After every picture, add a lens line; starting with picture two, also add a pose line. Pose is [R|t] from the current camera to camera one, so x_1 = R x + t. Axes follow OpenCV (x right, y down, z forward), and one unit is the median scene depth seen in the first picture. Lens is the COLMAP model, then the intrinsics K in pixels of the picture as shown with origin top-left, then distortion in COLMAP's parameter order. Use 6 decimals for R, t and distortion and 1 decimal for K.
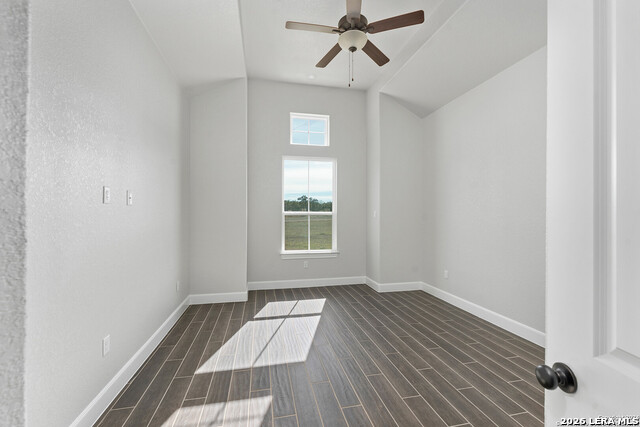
lens RADIAL K [[272.7, 0, 320.0], [0, 272.7, 213.5], [0, 0, 1]] dist [-0.000511, 0.000037]
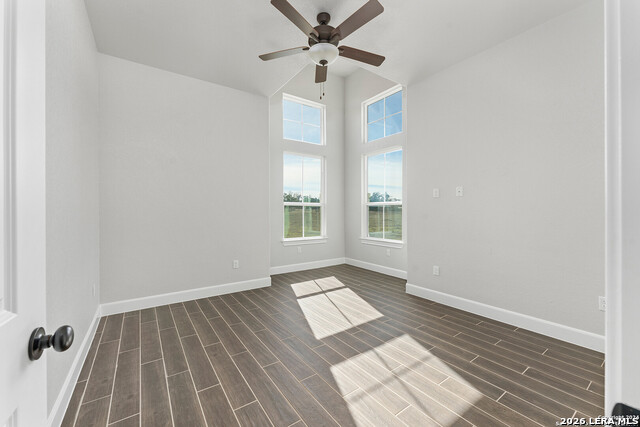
lens RADIAL K [[255.0, 0, 320.0], [0, 255.0, 213.5], [0, 0, 1]] dist [0.001415, 0.000126]
pose [[0.917484, -0.009208, 0.397665, -0.405599], [0.005927, 0.999938, 0.009478, 0.028415], [-0.397728, -0.006339, 0.917482, 0.019309]]
